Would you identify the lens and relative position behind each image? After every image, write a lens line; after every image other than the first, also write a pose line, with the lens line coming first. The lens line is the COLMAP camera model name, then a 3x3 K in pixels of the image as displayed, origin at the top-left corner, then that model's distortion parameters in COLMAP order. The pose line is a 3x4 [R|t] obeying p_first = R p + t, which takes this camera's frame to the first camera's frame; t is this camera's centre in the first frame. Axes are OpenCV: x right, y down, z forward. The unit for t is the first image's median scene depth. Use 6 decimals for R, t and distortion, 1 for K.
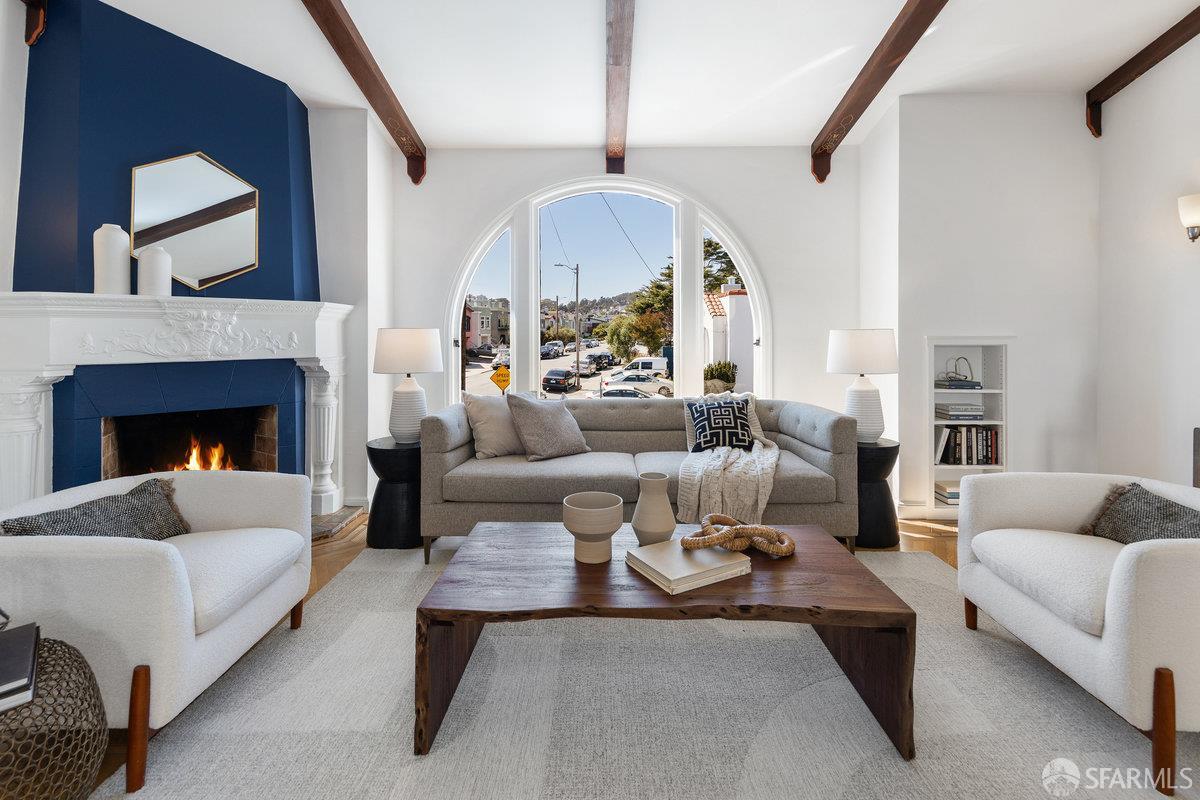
lens RADIAL K [[517.7, 0, 597.4], [0, 517.7, 331.5], [0, 0, 1]] dist [0.003962, -0.000335]
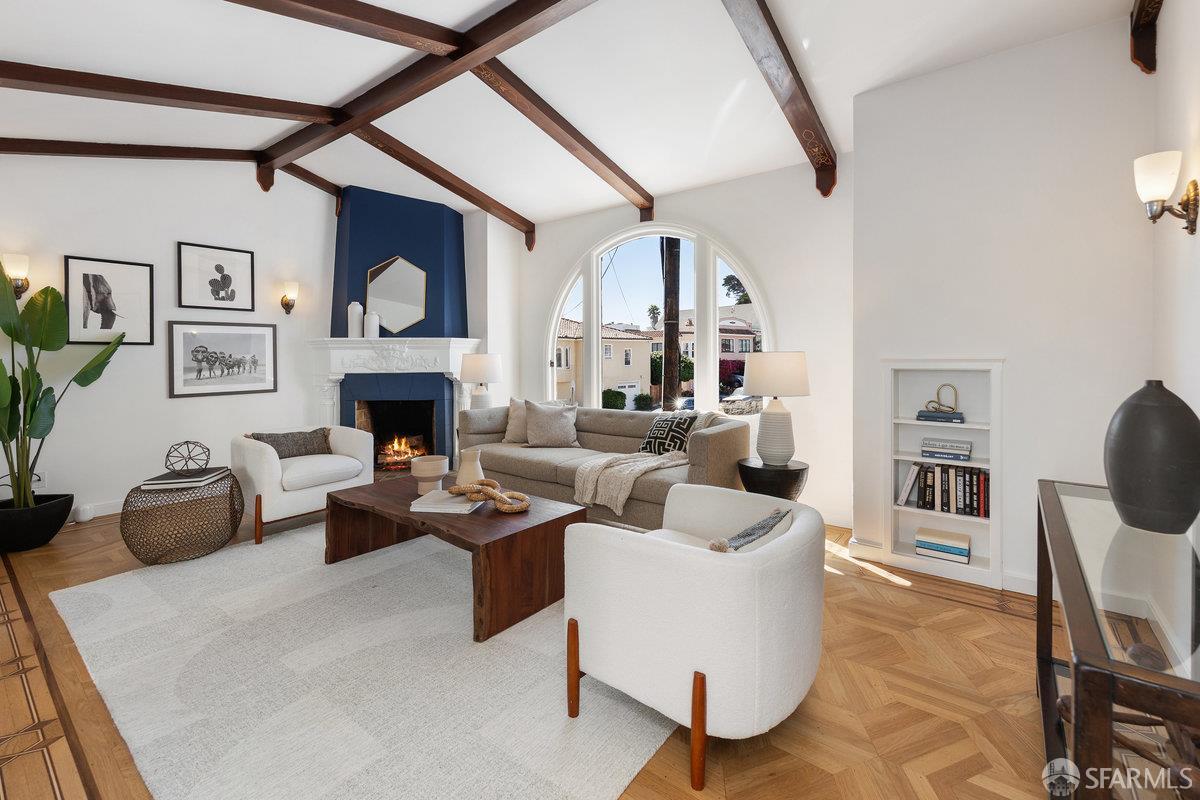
lens RADIAL K [[517.7, 0, 617.7], [0, 517.7, 355.4], [0, 0, 1]] dist [0.003962, -0.000335]
pose [[0.804633, -0.005038, -0.593752, 0.794270], [0.005165, 0.999986, -0.001487, 0.002163], [0.593751, -0.001870, 0.804647, 0.012486]]
